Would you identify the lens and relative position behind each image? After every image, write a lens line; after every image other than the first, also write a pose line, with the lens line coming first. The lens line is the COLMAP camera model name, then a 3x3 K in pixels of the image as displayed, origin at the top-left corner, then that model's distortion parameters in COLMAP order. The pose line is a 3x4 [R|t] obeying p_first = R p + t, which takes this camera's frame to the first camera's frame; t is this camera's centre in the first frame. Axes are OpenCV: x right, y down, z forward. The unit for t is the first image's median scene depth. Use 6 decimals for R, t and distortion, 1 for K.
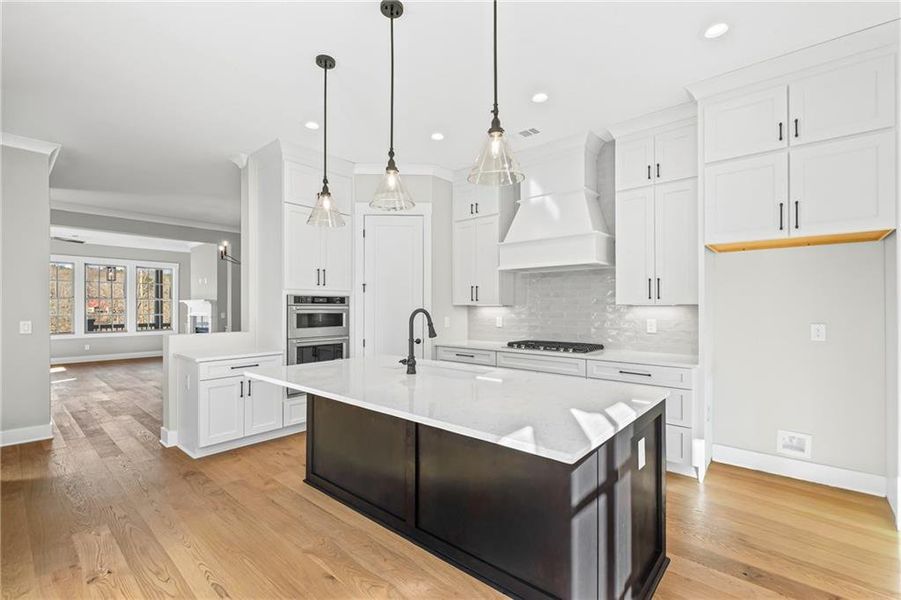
lens RADIAL K [[396.5, 0, 448.4], [0, 396.5, 305.5], [0, 0, 1]] dist [-0.014282, 0.000013]
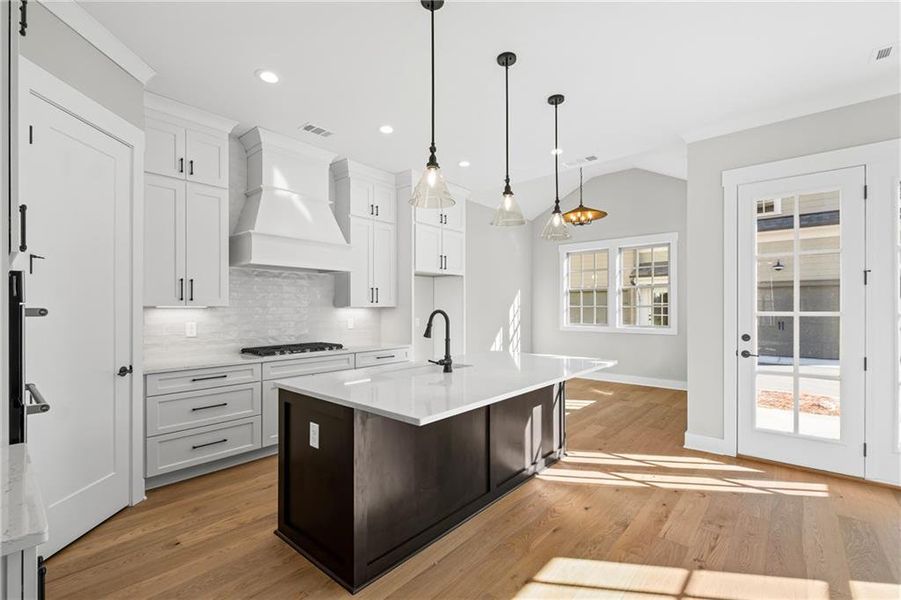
lens RADIAL K [[396.5, 0, 448.5], [0, 396.5, 304.2], [0, 0, 1]] dist [-0.014282, 0.000013]
pose [[-0.005319, 0.012005, 0.999914, -0.904216], [-0.002117, 0.999926, -0.012017, 0.004437], [-0.999984, -0.002181, -0.005294, 0.793917]]
